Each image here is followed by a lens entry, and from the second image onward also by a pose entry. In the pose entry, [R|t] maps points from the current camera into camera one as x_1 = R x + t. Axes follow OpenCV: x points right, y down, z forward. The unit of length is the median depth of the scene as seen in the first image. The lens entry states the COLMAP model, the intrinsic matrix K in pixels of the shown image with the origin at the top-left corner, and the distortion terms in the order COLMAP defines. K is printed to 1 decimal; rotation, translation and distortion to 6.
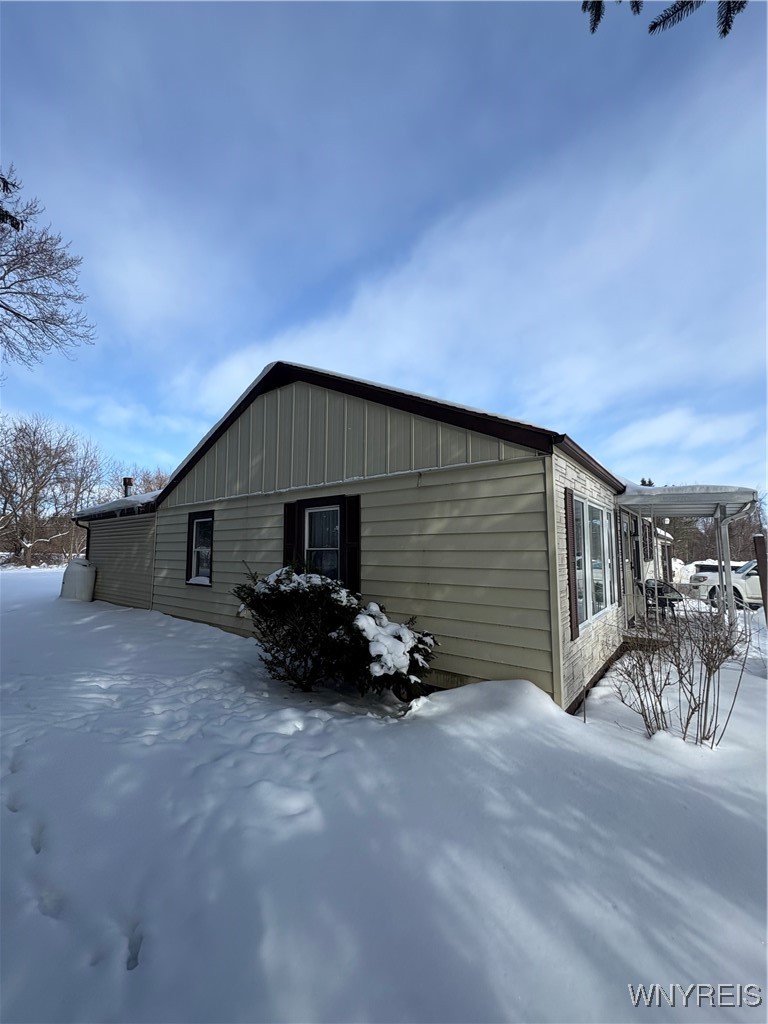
lens RADIAL K [[409.4, 0, 379.9], [0, 409.4, 512.2], [0, 0, 1]] dist [0.001785, 0.000031]
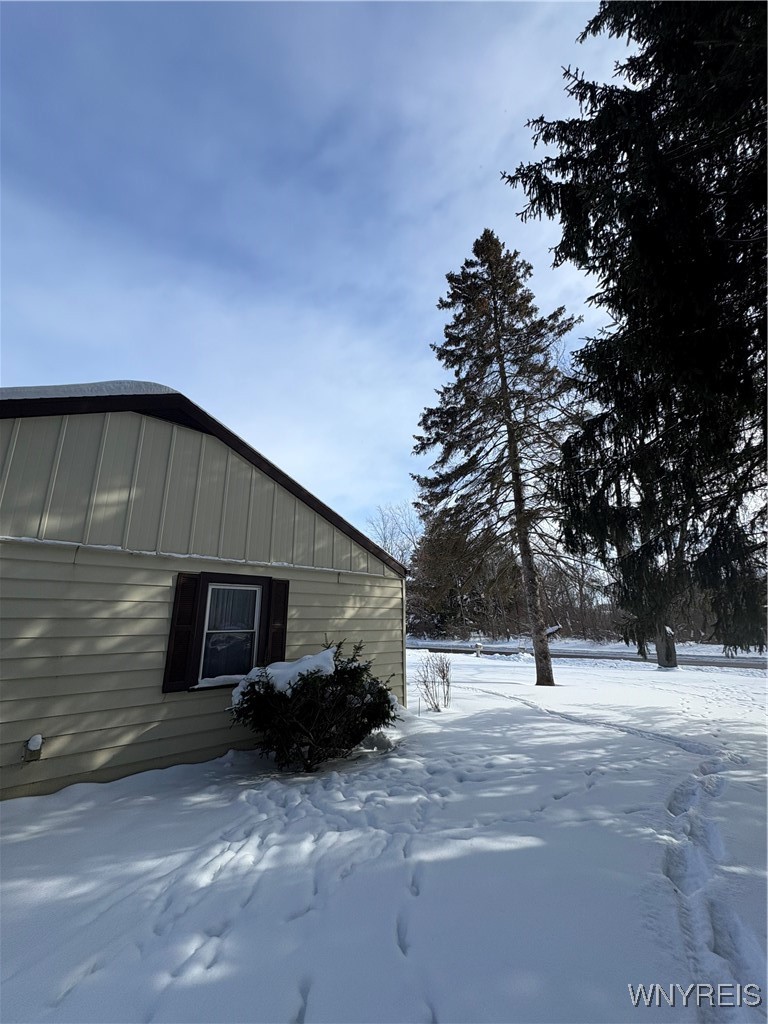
lens RADIAL K [[409.4, 0, 379.9], [0, 409.4, 512.2], [0, 0, 1]] dist [0.001785, 0.000031]
pose [[0.151587, 0.256963, 0.954459, -1.099727], [-0.084890, 0.965434, -0.246435, 0.032144], [-0.984792, -0.043668, 0.168161, 0.563582]]
